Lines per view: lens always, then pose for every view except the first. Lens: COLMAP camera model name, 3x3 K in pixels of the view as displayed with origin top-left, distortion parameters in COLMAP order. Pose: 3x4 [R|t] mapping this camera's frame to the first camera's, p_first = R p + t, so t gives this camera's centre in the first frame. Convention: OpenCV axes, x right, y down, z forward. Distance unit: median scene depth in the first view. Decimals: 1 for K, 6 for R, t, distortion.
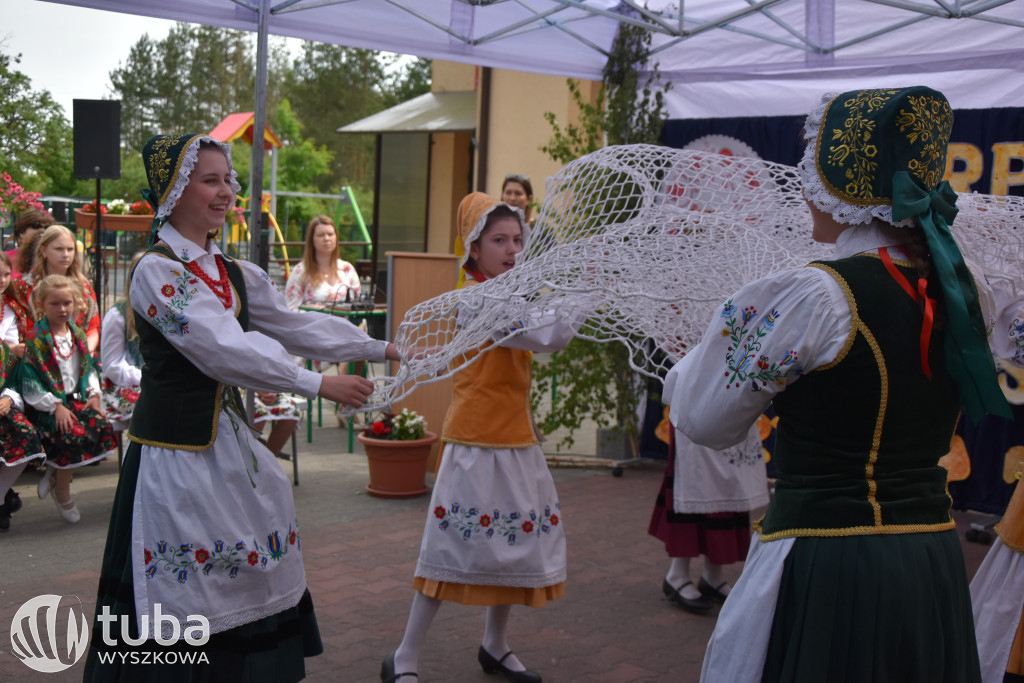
lens RADIAL K [[1423.8, 0, 511.1], [0, 1423.8, 358.2], [0, 0, 1]] dist [-0.004314, 0.079650]
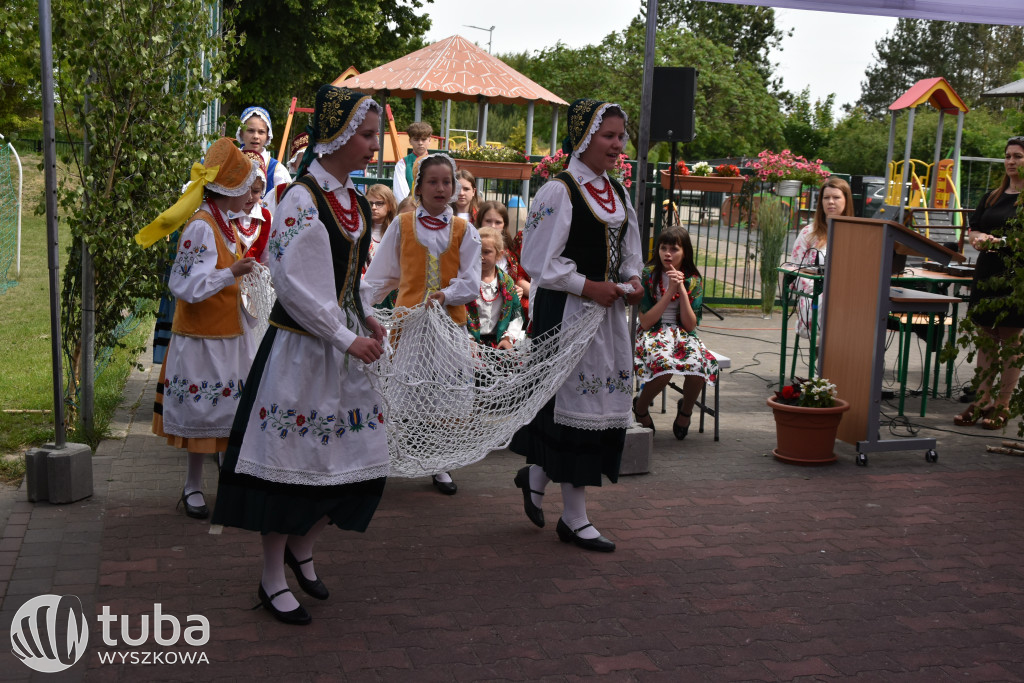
lens RADIAL K [[1365.1, 0, 513.8], [0, 1365.1, 356.5], [0, 0, 1]] dist [-0.010712, 0.030457]
pose [[0.854214, 0.080187, -0.513701, 0.256633], [-0.065622, 0.996762, 0.046470, -0.008175], [0.515764, -0.005986, 0.856710, 0.098122]]
